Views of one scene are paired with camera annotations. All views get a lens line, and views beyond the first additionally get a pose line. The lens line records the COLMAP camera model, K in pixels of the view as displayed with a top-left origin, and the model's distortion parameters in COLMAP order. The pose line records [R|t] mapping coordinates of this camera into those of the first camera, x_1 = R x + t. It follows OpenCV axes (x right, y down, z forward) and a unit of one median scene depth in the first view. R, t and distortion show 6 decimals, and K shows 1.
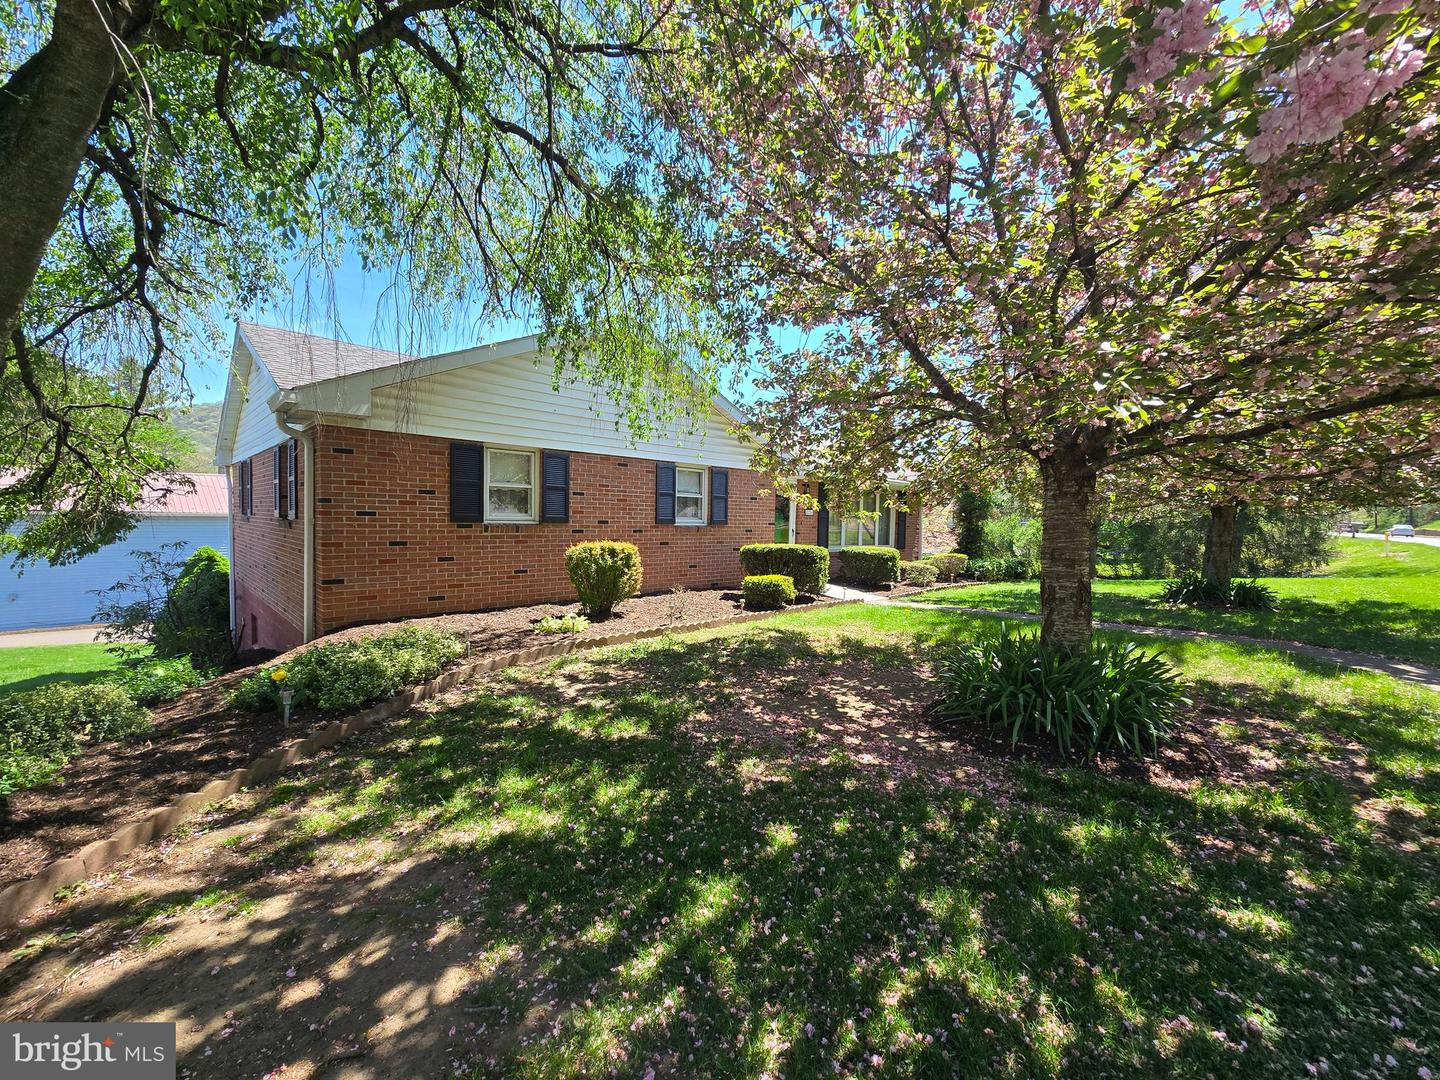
lens RADIAL K [[578.0, 0, 720.7], [0, 578.0, 540.5], [0, 0, 1]] dist [0.008482, 0.000269]
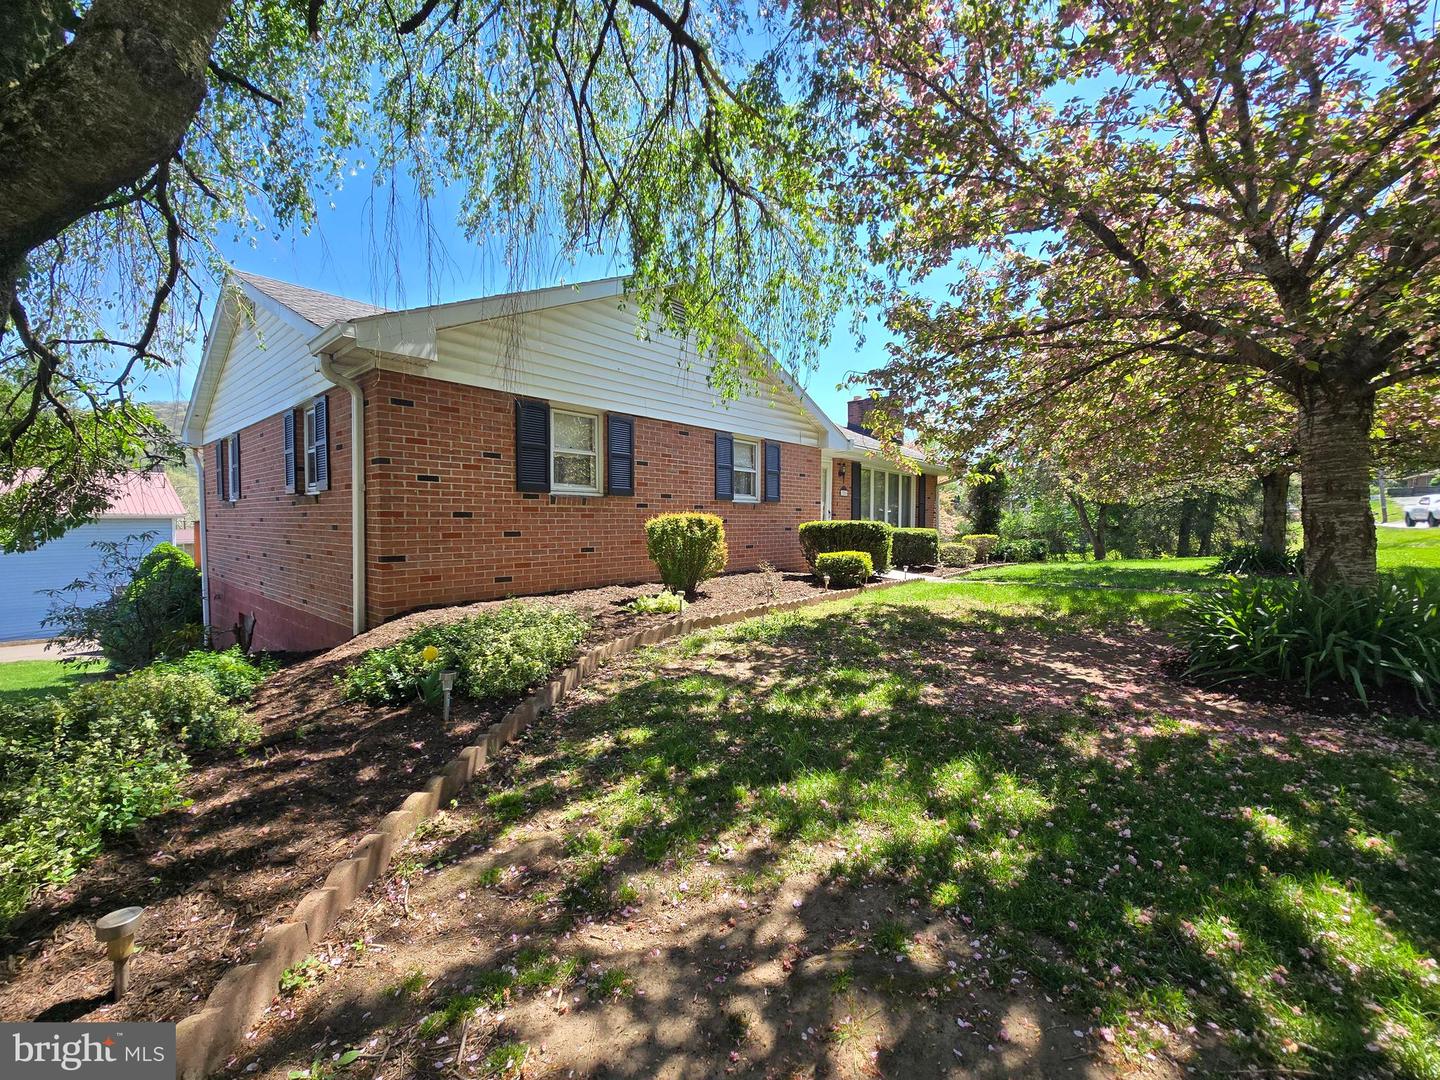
lens RADIAL K [[578.0, 0, 724.7], [0, 578.0, 536.2], [0, 0, 1]] dist [0.008482, 0.000269]
pose [[0.996525, -0.019518, 0.080978, -0.220411], [0.020237, 0.999763, -0.008069, 0.047076], [-0.080802, 0.009679, 0.996683, 0.110470]]
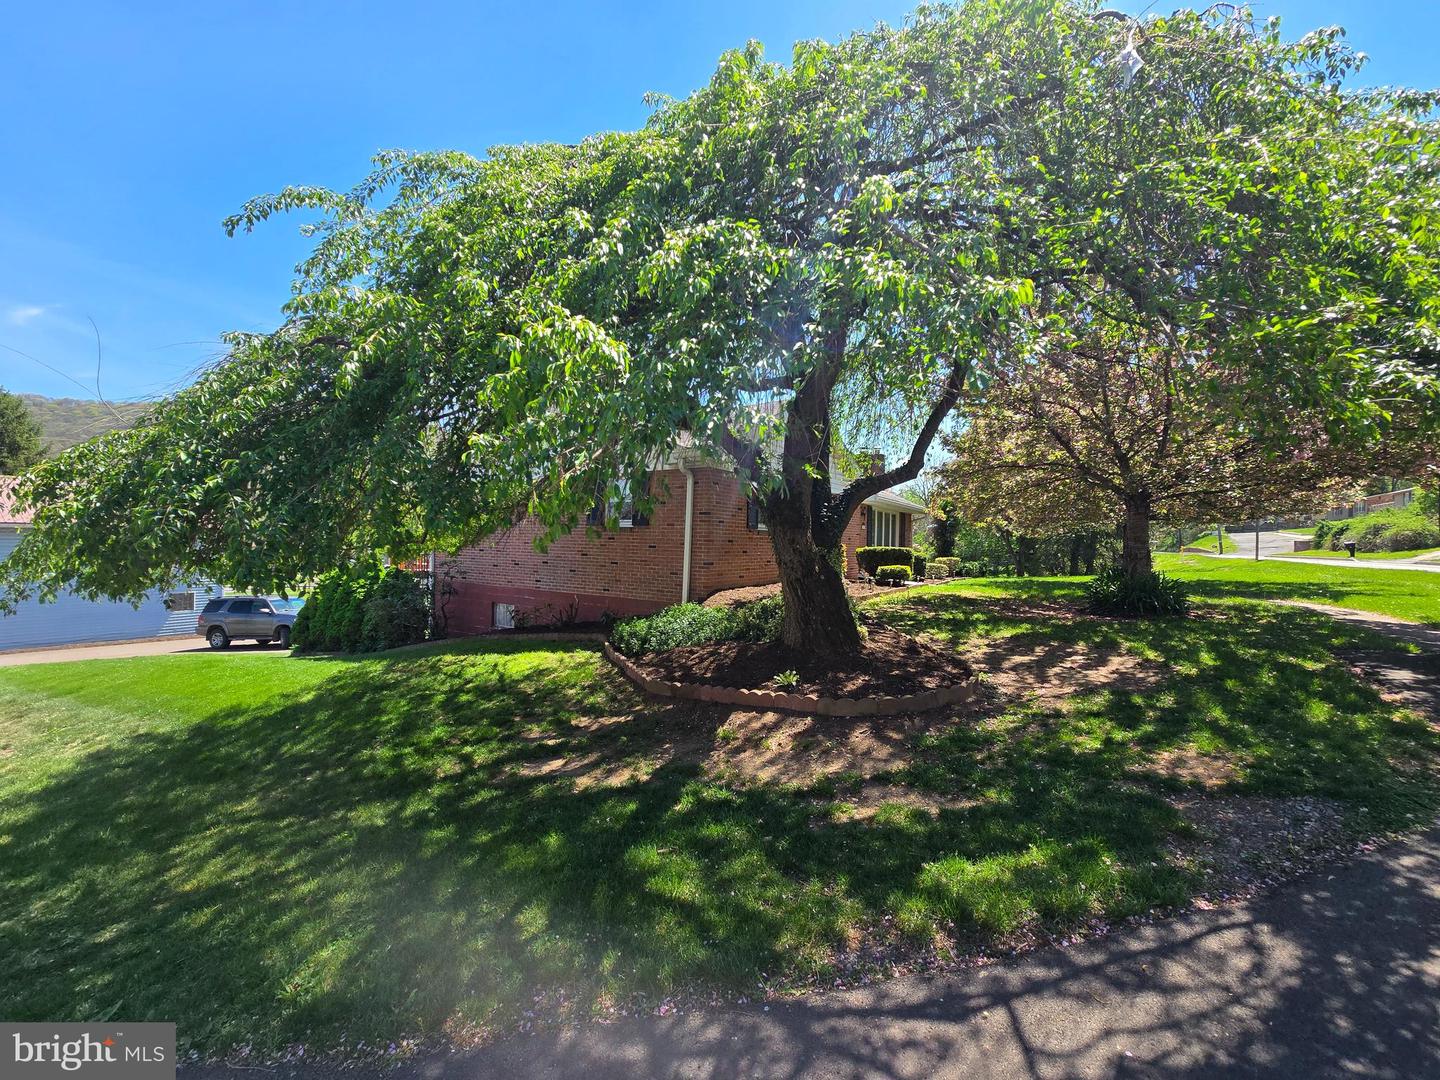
lens RADIAL K [[578.0, 0, 714.1], [0, 578.0, 547.4], [0, 0, 1]] dist [0.008482, 0.000269]
pose [[0.980265, -0.001186, 0.197687, -0.841802], [0.006107, 0.999686, -0.024288, 0.055762], [-0.197596, 0.025016, 0.979964, -0.515707]]
